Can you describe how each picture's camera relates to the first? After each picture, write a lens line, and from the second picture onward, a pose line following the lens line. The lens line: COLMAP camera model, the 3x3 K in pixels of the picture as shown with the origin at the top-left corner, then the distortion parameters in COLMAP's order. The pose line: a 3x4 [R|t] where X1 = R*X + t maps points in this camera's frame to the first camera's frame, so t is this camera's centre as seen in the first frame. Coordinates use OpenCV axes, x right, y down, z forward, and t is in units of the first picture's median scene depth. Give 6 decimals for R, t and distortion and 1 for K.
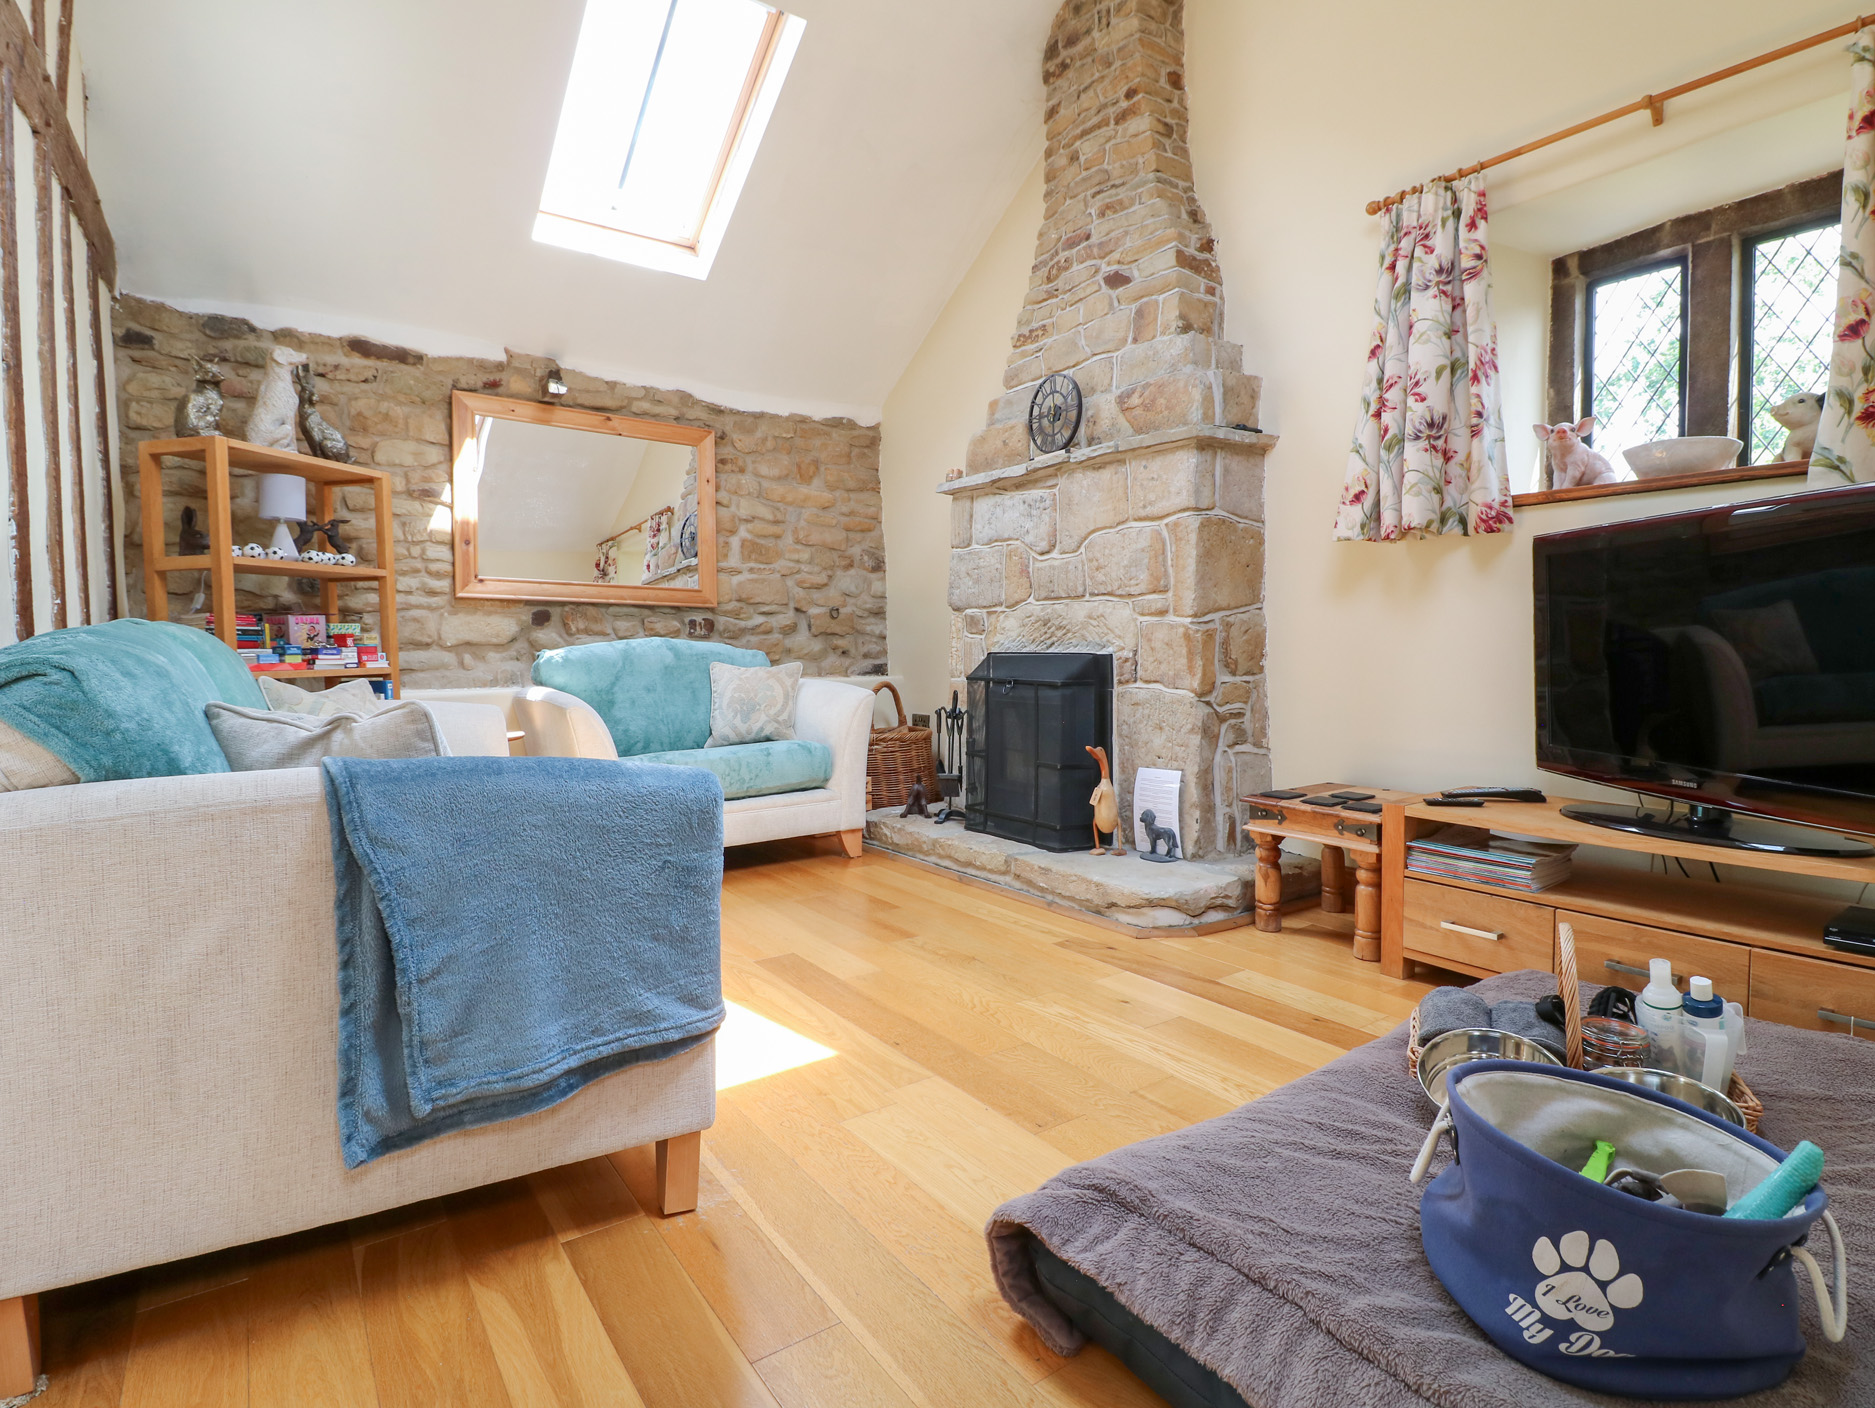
lens RADIAL K [[997.8, 0, 917.5], [0, 997.8, 693.5], [0, 0, 1]] dist [-0.001692, -0.015131]
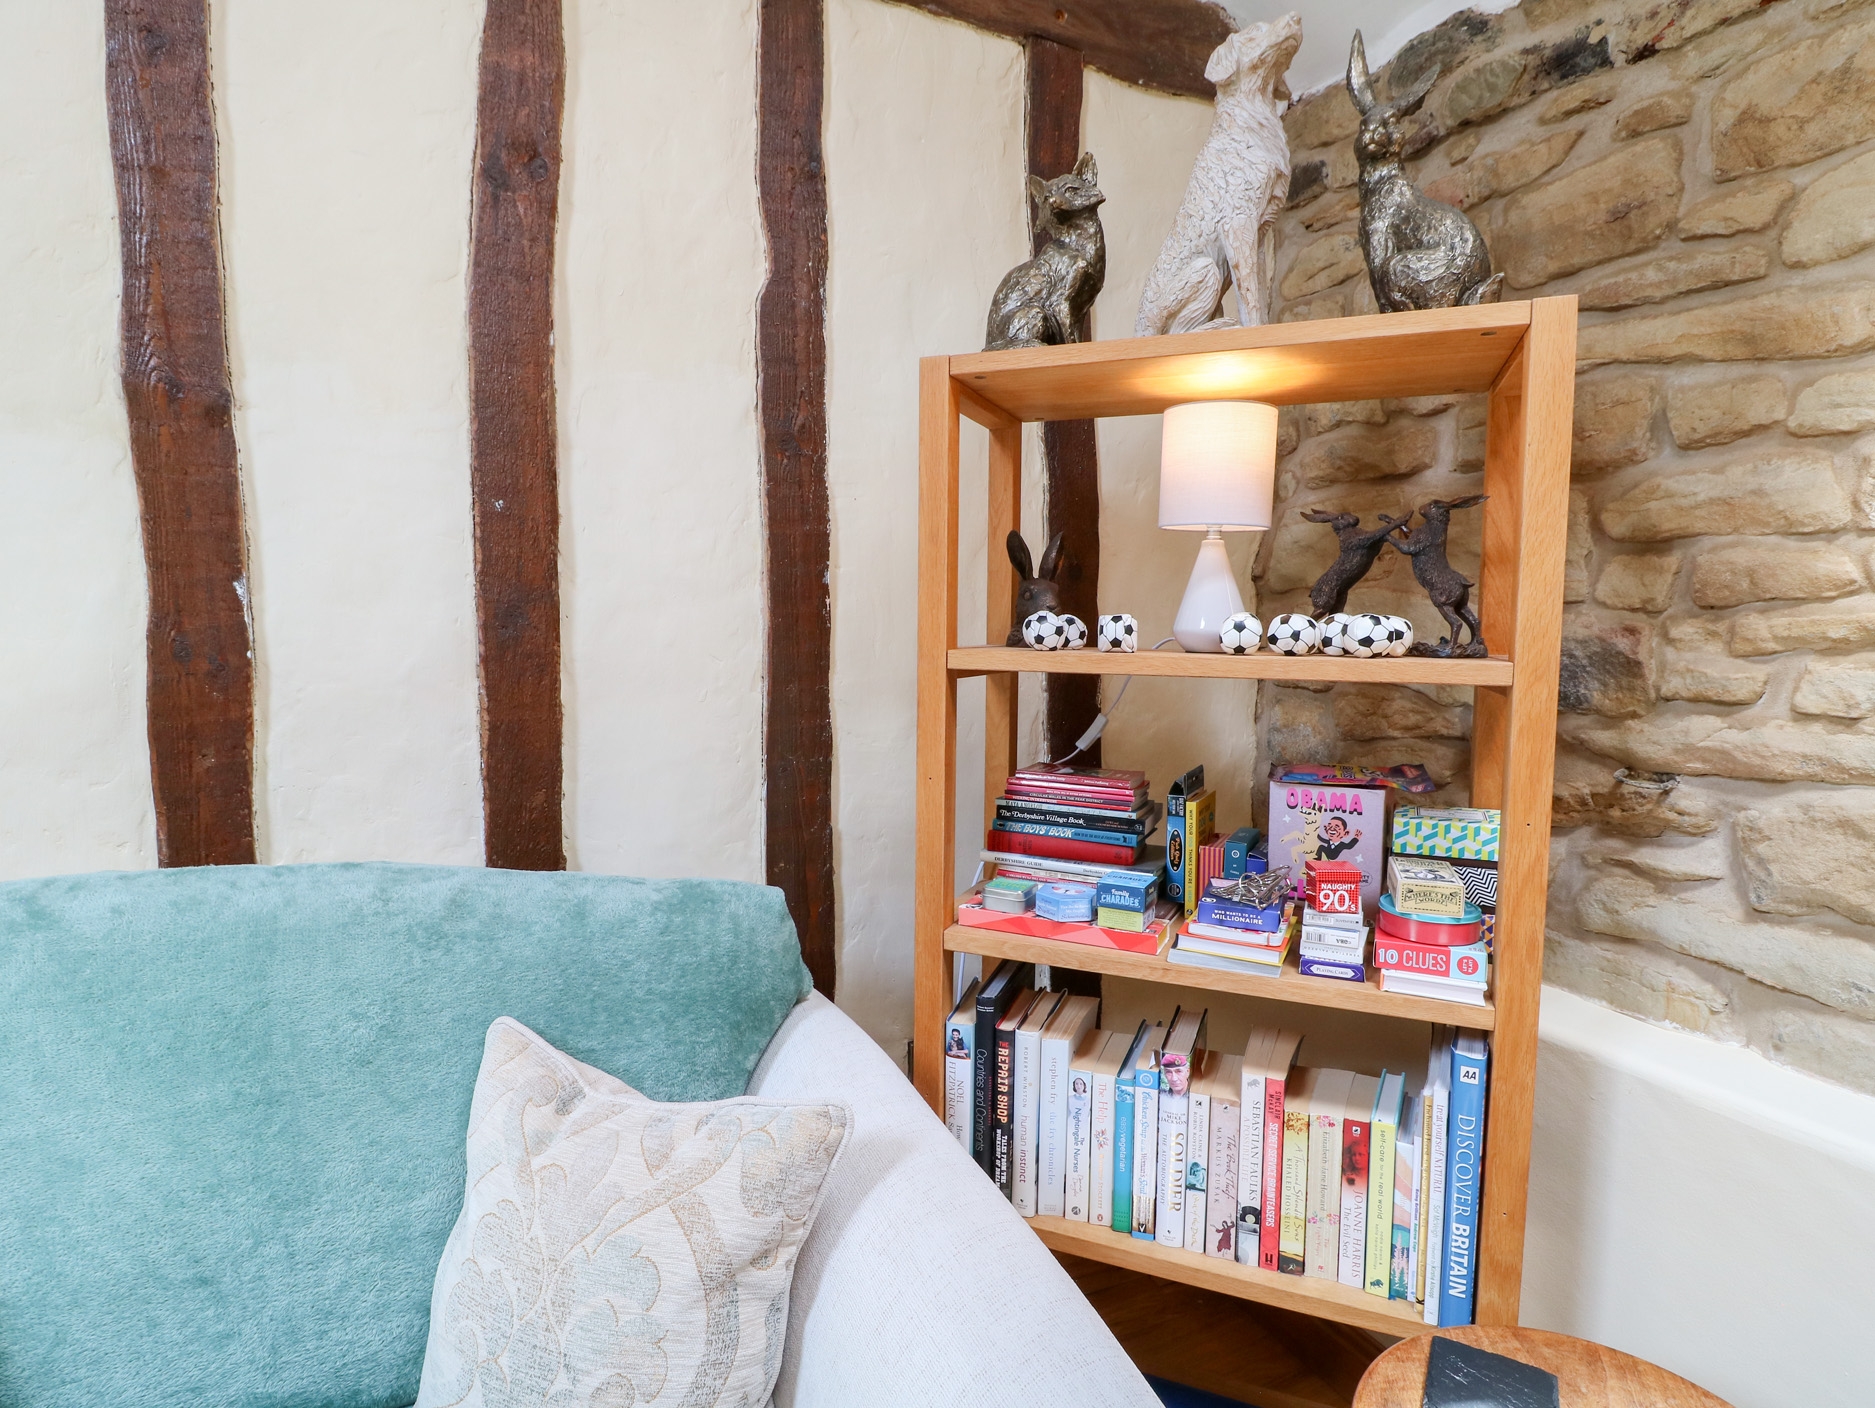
lens RADIAL K [[997.8, 0, 917.5], [0, 997.8, 693.5], [0, 0, 1]] dist [-0.001692, -0.015131]
pose [[-0.170106, 0.083442, -0.981887, -0.226601], [-0.052013, 0.994259, 0.093504, -0.129685], [0.984052, 0.066976, -0.164790, 0.859913]]
